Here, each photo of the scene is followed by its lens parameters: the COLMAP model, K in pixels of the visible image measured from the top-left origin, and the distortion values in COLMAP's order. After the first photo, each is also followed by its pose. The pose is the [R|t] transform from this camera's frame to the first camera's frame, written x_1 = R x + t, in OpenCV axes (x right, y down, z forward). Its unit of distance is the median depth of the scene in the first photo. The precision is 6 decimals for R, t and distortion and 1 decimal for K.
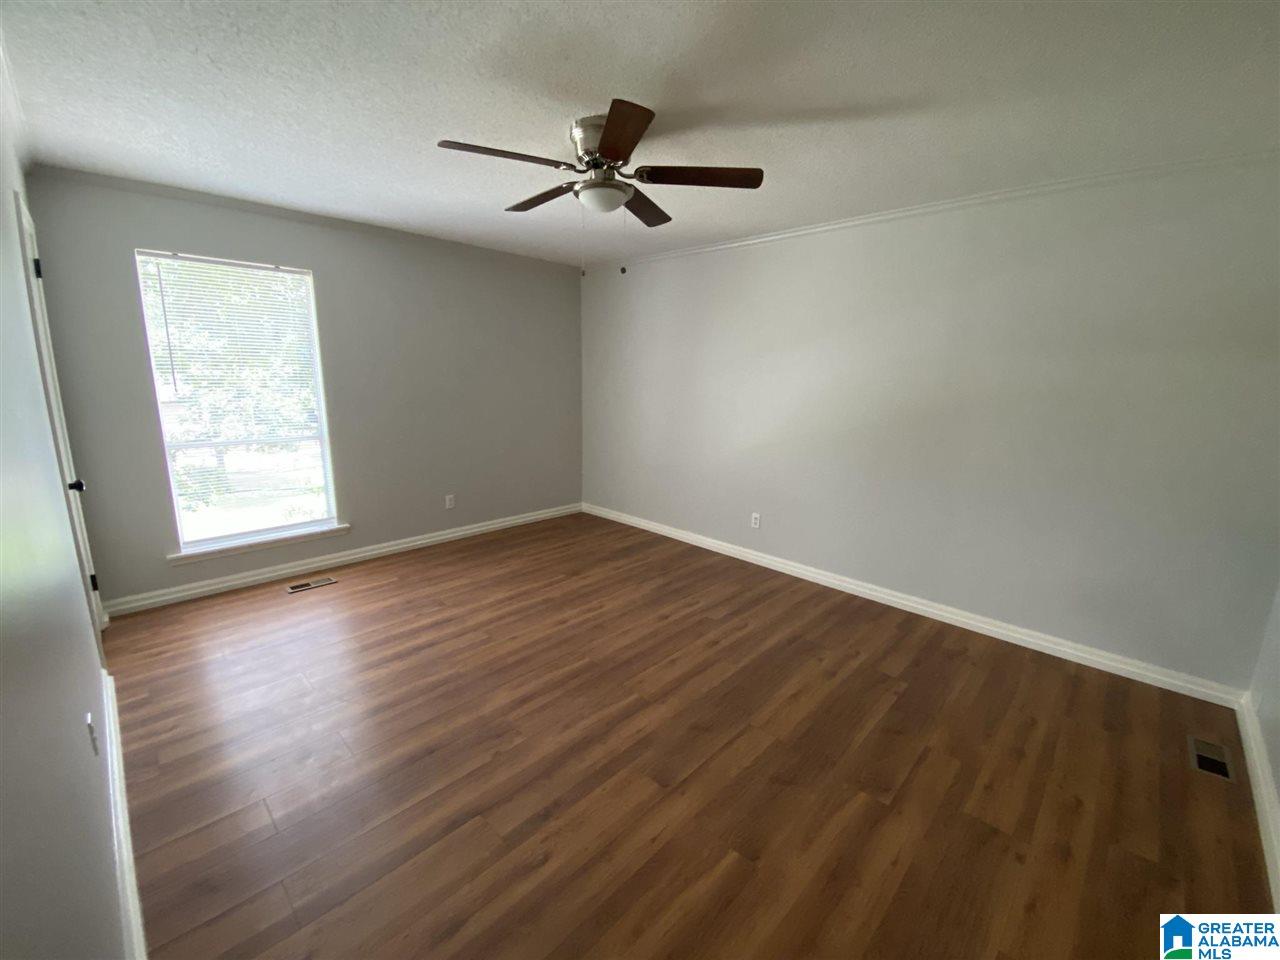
lens RADIAL K [[532.2, 0, 640.0], [0, 532.2, 480.0], [0, 0, 1]] dist [0.039117, -0.000161]
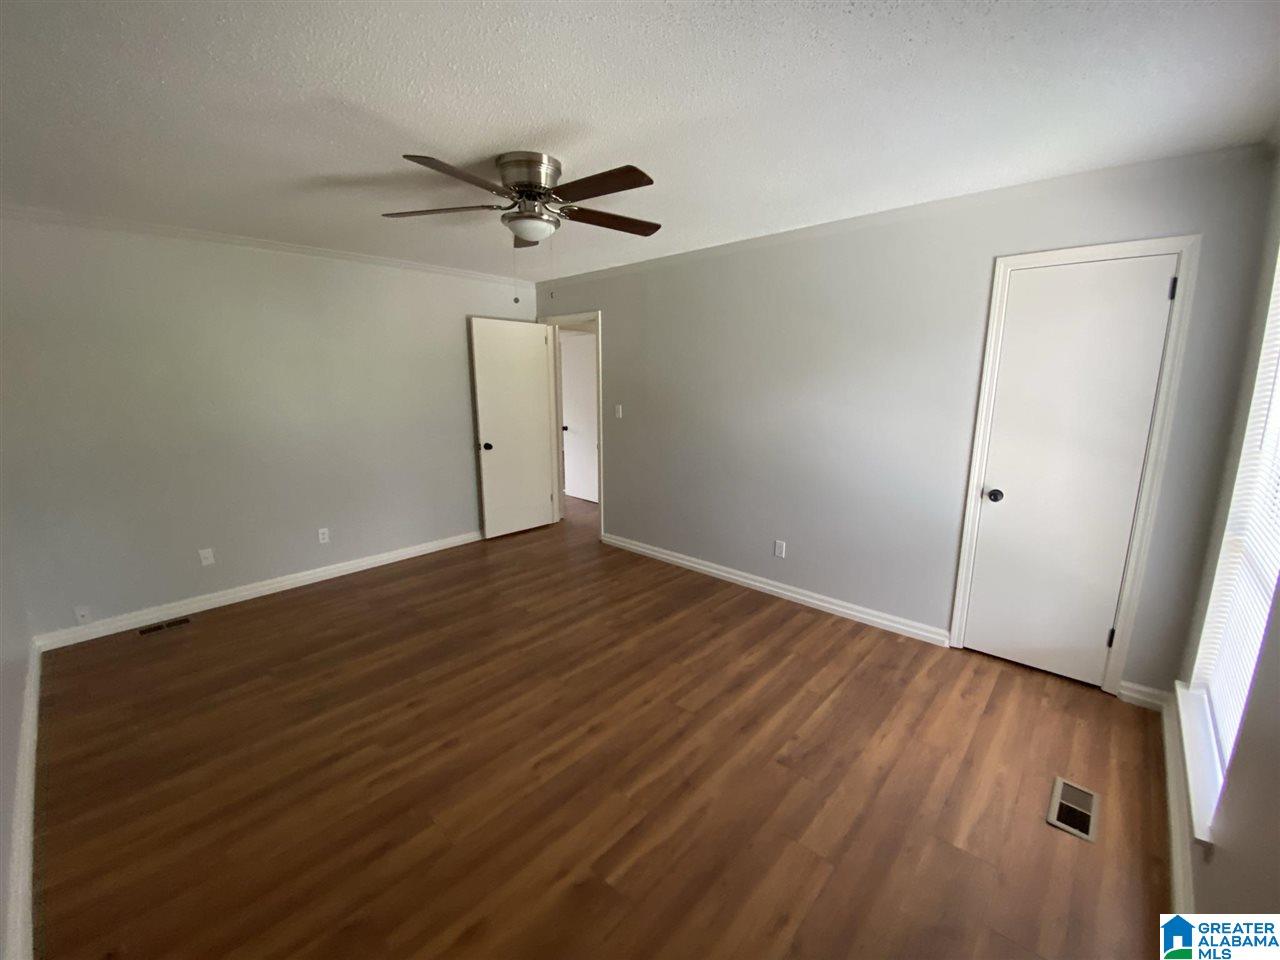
lens RADIAL K [[532.2, 0, 640.0], [0, 532.2, 480.0], [0, 0, 1]] dist [0.039117, -0.000161]
pose [[-0.999554, -0.004428, -0.029523, -0.184854], [-0.015673, 0.919526, 0.392716, -0.347473], [0.025409, 0.393004, -0.919186, 1.538359]]
